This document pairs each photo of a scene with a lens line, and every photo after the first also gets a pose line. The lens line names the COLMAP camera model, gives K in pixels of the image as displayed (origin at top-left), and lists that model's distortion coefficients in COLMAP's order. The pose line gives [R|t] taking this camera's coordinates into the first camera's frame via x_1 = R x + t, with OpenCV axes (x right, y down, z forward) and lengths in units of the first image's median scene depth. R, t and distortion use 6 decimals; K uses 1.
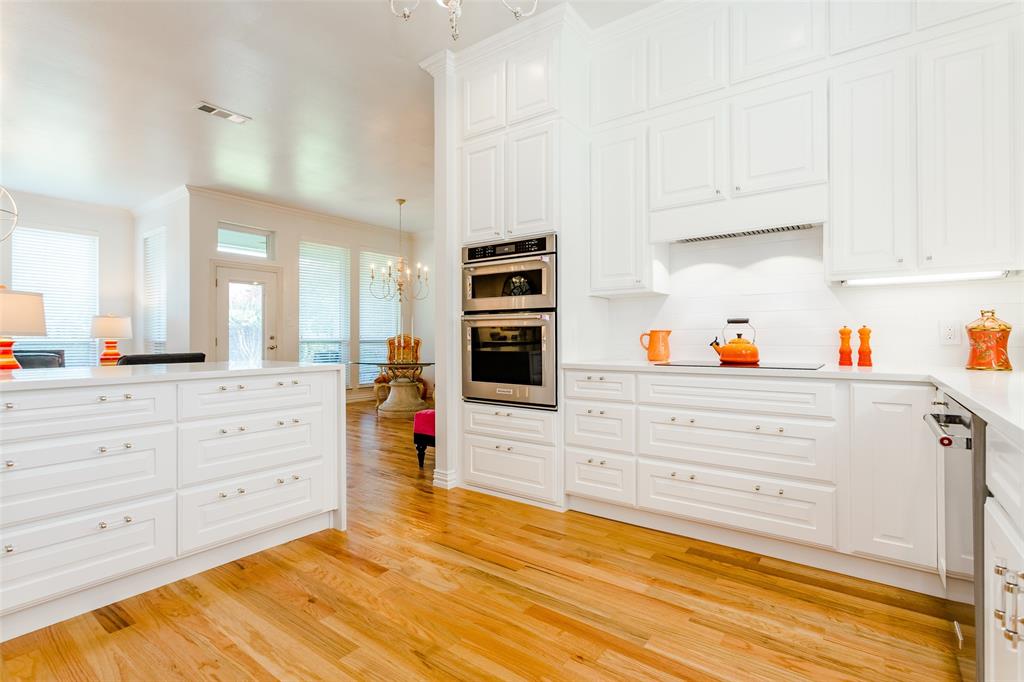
lens RADIAL K [[487.5, 0, 505.3], [0, 487.5, 331.9], [0, 0, 1]] dist [-0.001991, 0.002598]
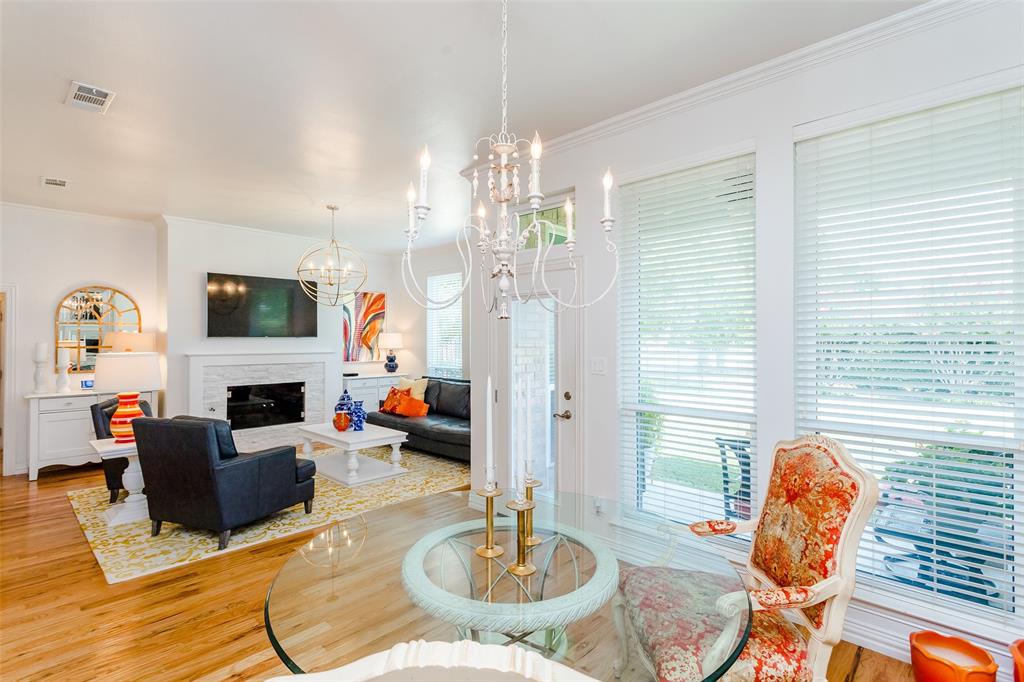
lens RADIAL K [[487.5, 0, 510.2], [0, 487.5, 337.3], [0, 0, 1]] dist [-0.001991, 0.002598]
pose [[-0.107877, -0.003296, -0.994159, 0.110070], [0.014827, 0.999878, -0.004924, -0.134330], [0.994054, -0.015272, -0.107814, 2.738230]]
